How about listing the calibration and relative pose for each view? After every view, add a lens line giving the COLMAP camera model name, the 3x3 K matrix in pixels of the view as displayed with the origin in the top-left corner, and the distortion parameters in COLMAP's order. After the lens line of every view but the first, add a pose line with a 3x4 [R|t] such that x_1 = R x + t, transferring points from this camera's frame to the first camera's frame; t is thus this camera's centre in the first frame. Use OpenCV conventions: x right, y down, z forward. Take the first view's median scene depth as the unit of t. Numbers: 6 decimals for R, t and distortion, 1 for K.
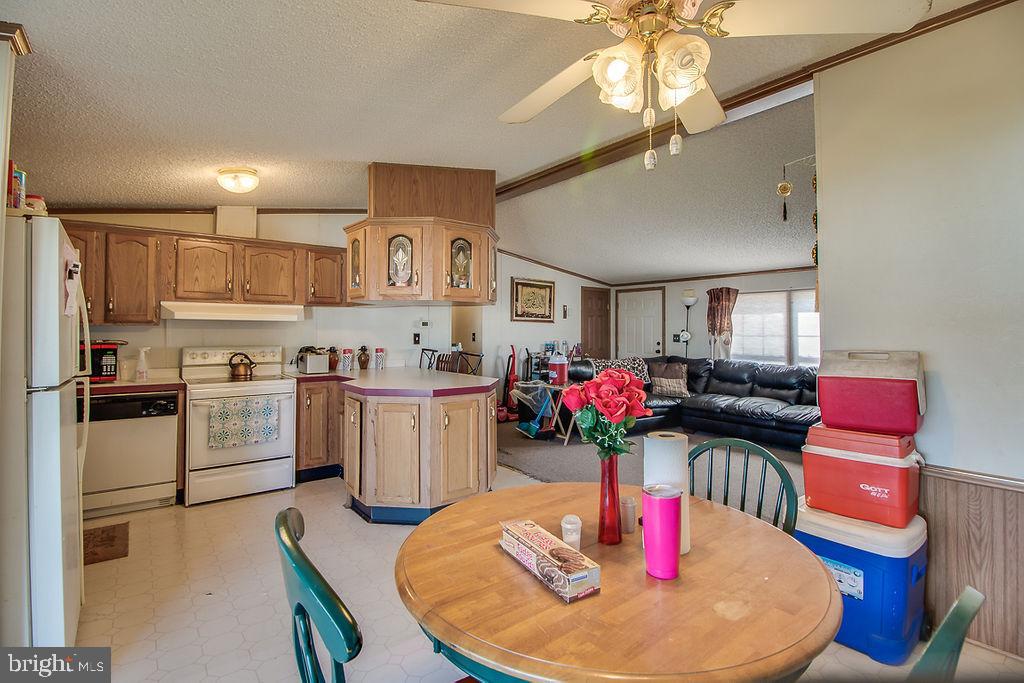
lens RADIAL K [[494.9, 0, 510.2], [0, 494.9, 319.0], [0, 0, 1]] dist [-0.000065, -0.000121]
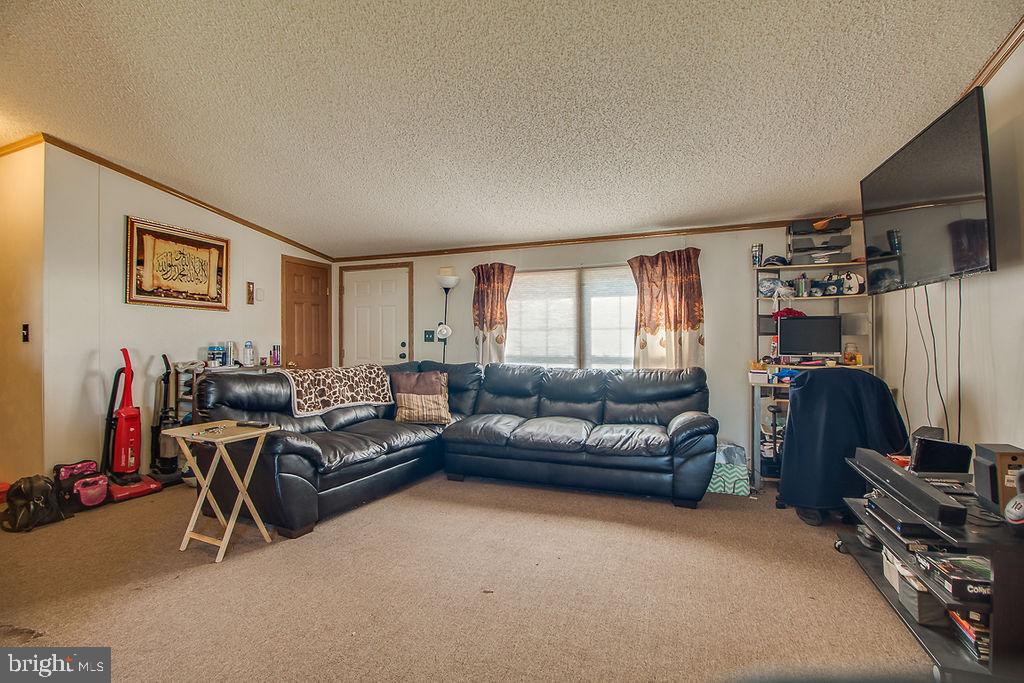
lens RADIAL K [[475.8, 0, 512.0], [0, 475.8, 341.5], [0, 0, 1]] dist [-0.001391, -0.000362]
pose [[0.854870, -0.006452, 0.518802, 0.092285], [-0.005392, 0.999758, 0.021319, 0.033442], [-0.518815, -0.021022, 0.854628, 0.385979]]
